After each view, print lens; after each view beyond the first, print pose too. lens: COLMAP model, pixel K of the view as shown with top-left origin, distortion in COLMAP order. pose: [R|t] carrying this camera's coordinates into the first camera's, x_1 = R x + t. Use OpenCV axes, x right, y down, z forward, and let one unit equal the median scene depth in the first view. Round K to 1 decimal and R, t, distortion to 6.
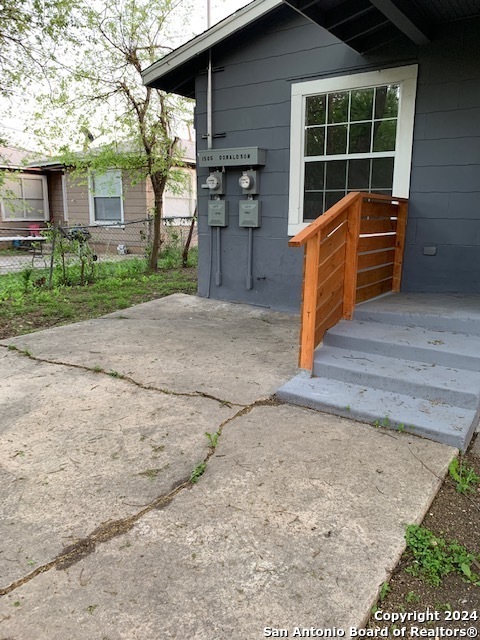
lens RADIAL K [[495.6, 0, 240.0], [0, 495.6, 320.0], [0, 0, 1]] dist [0.083019, -0.002324]
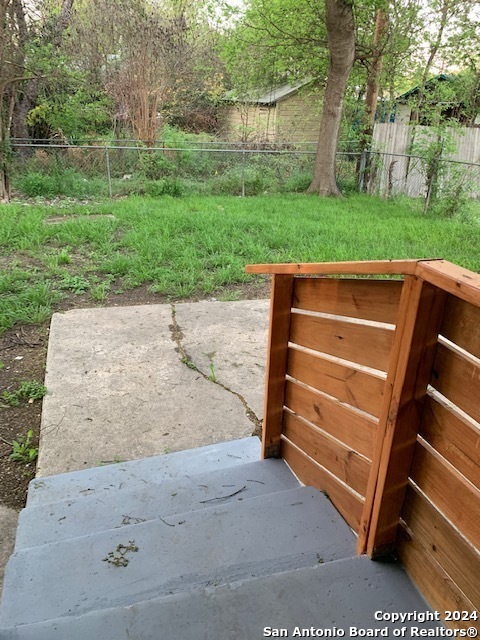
lens RADIAL K [[495.6, 0, 240.0], [0, 495.6, 320.0], [0, 0, 1]] dist [0.083019, -0.002324]
pose [[-0.611426, 0.277942, -0.740882, 1.010381], [-0.215654, 0.842313, 0.493966, -0.654028], [0.761349, 0.461798, -0.455072, 1.968605]]
